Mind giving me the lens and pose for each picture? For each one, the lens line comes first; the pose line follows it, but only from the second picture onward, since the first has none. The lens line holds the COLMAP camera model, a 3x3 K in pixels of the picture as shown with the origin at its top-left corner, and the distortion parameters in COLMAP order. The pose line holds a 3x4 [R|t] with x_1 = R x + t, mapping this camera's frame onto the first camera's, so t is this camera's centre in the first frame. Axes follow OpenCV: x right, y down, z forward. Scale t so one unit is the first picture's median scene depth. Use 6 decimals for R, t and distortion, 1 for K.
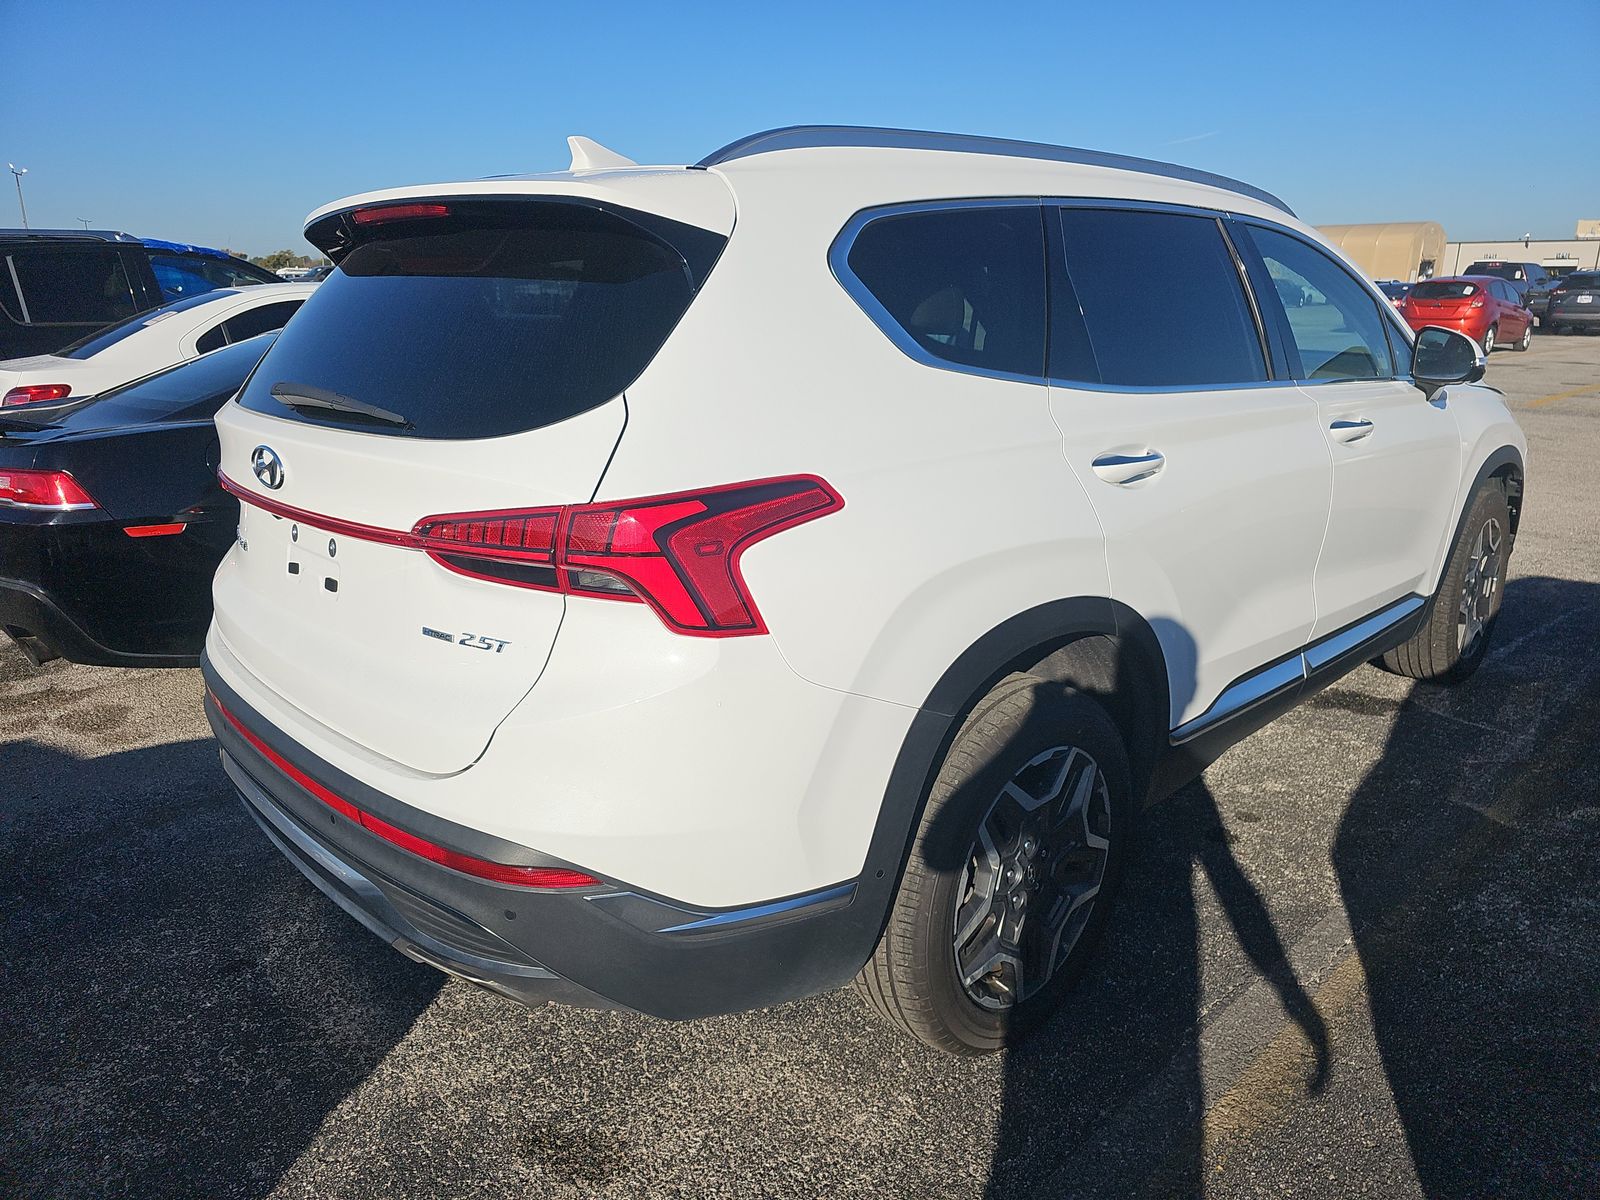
lens RADIAL K [[1068.1, 0, 800.0], [0, 1068.1, 600.0], [0, 0, 1]] dist [0.037087, -0.050630]
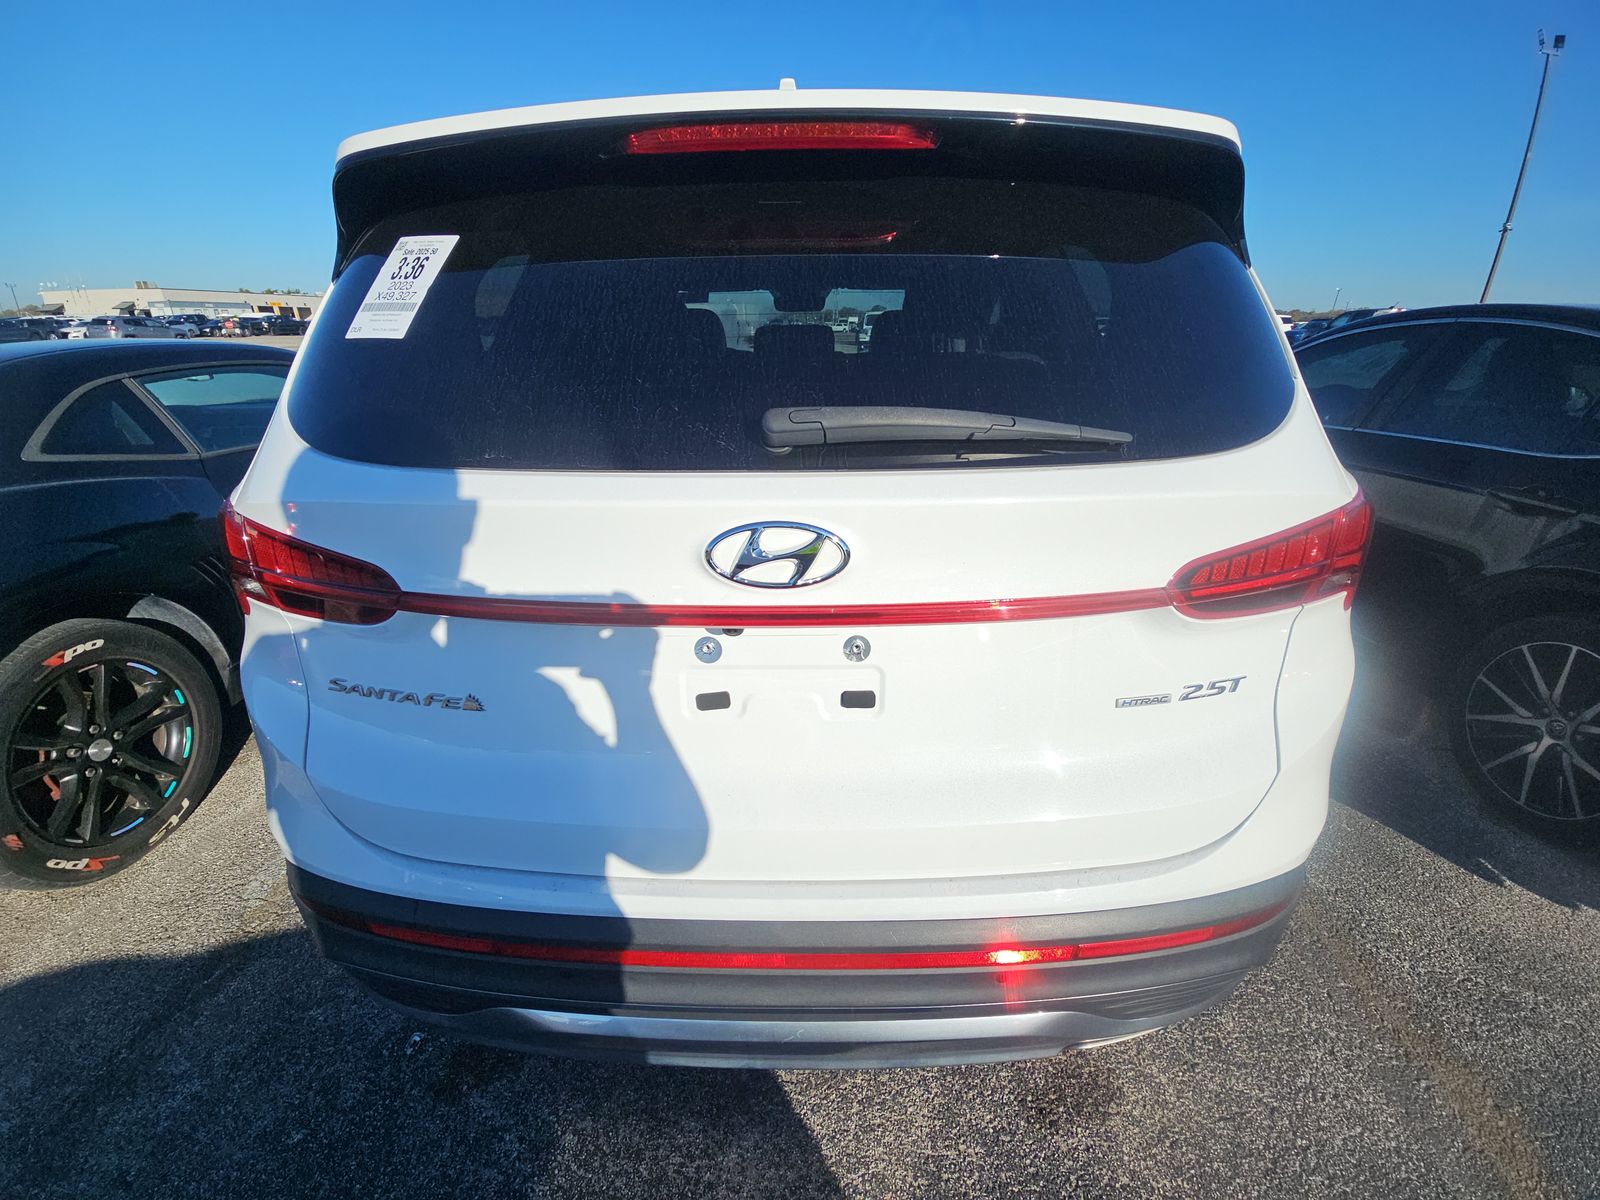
lens RADIAL K [[687.3, 0, 800.0], [0, 687.3, 600.0], [0, 0, 1]] dist [-0.001288, -0.000097]
pose [[0.700194, -0.288192, 0.653202, -0.719358], [0.195307, 0.957330, 0.213015, -0.173504], [-0.686719, -0.021576, 0.726603, 0.691584]]
